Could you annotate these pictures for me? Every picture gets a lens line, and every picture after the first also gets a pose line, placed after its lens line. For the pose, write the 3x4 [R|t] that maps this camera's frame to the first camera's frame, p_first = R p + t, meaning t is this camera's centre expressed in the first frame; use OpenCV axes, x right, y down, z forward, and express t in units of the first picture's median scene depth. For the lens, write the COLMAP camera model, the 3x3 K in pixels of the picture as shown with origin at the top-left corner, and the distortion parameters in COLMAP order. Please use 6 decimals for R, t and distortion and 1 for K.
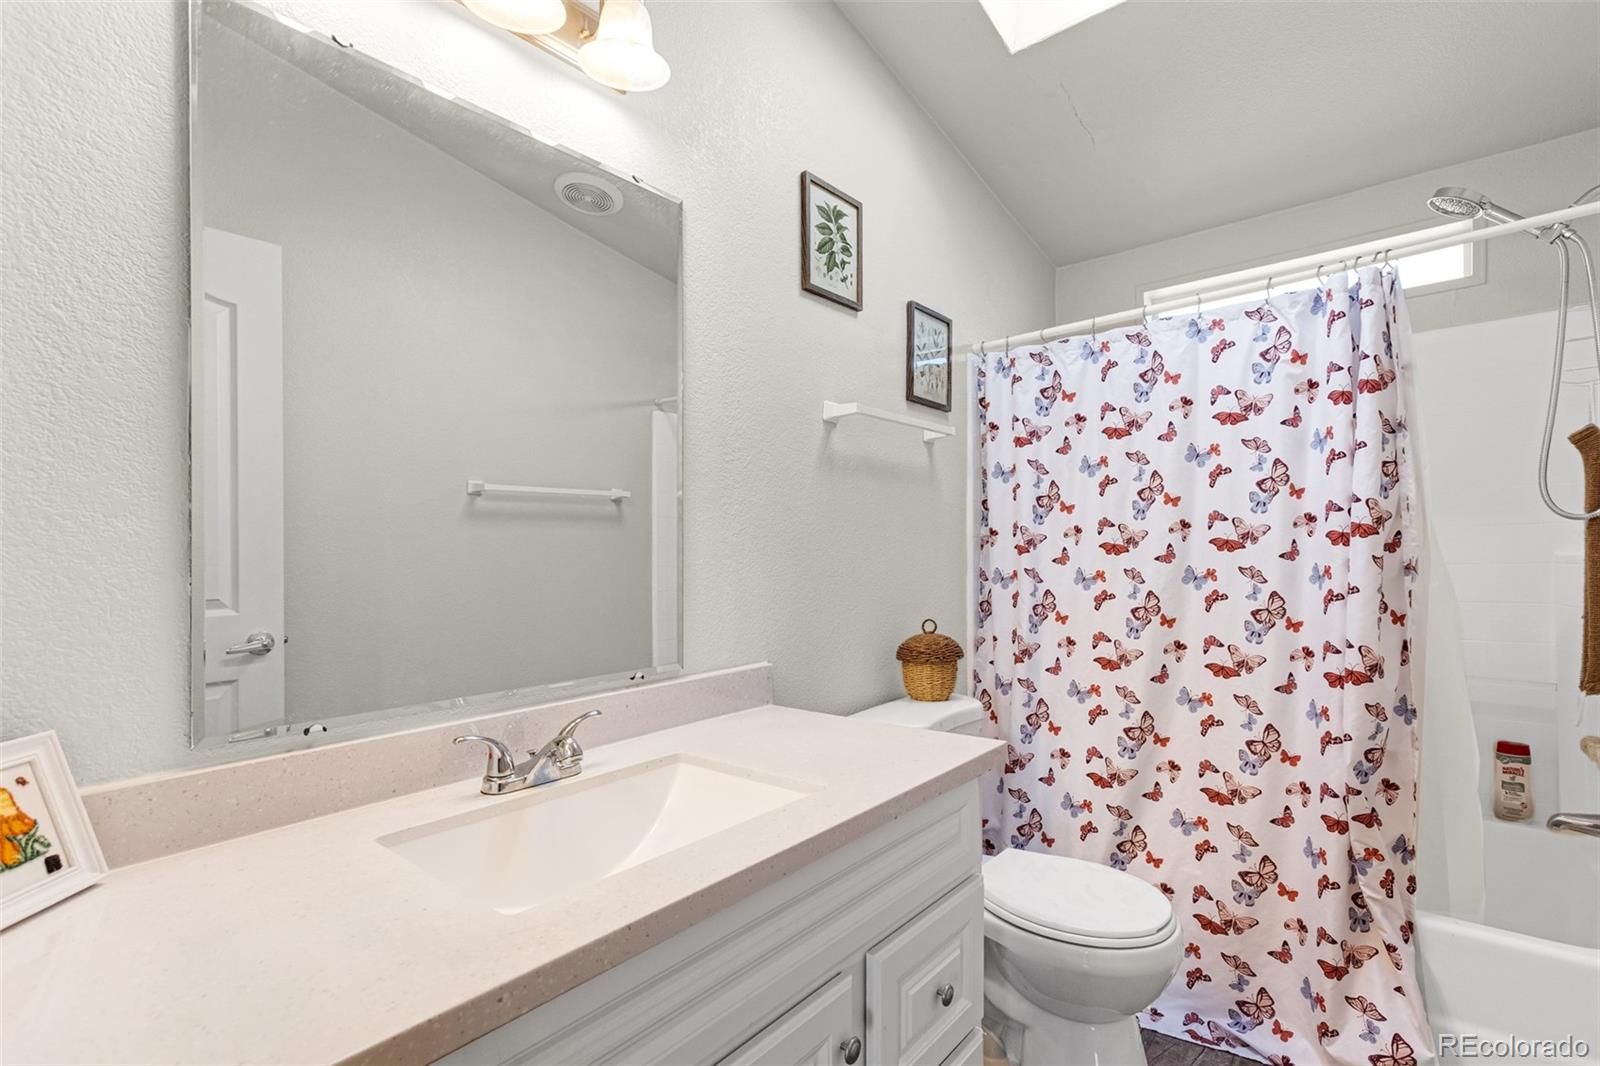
lens RADIAL K [[722.3, 0, 795.5], [0, 722.3, 545.7], [0, 0, 1]] dist [-0.008428, 0.005284]
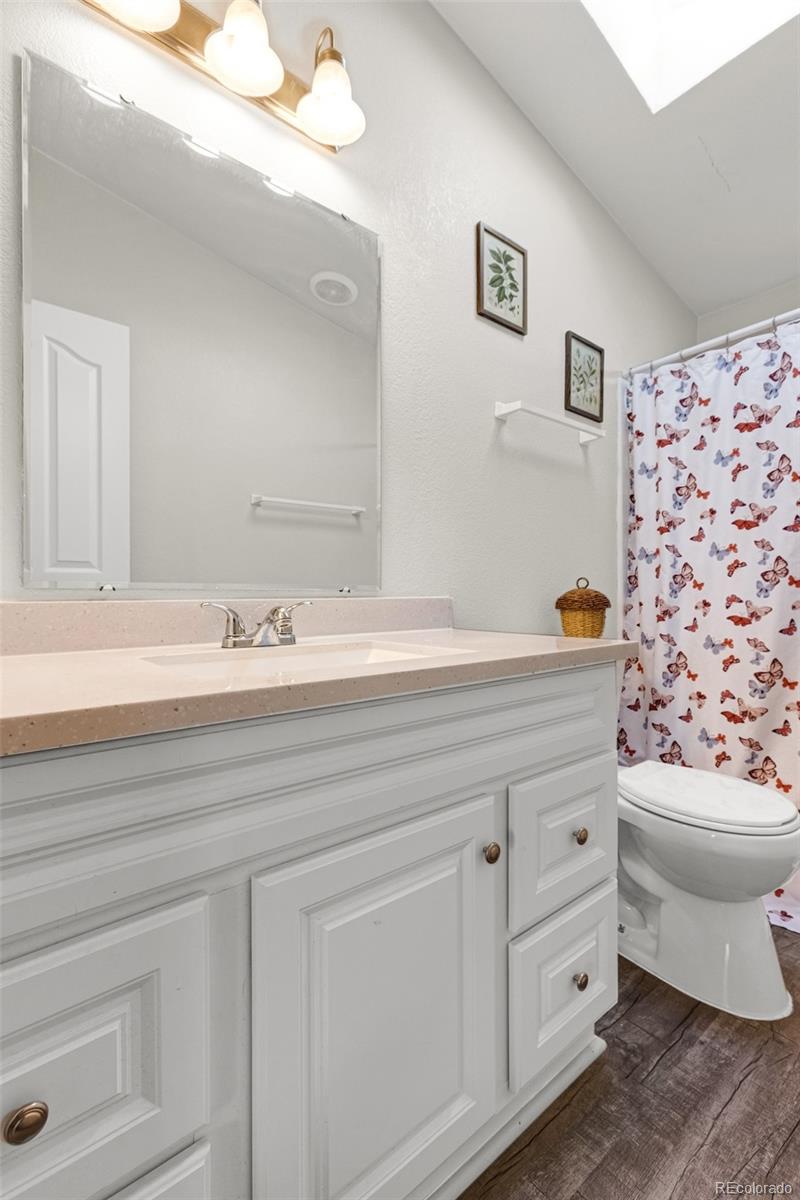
lens RADIAL K [[512.2, 0, 406.4], [0, 512.2, 595.5], [0, 0, 1]] dist [0.001110, 0.002376]
pose [[0.982598, 0.002438, -0.185727, 0.047168], [-0.003694, 0.999973, -0.006421, 0.134204], [0.185706, 0.006996, 0.982580, 0.059113]]
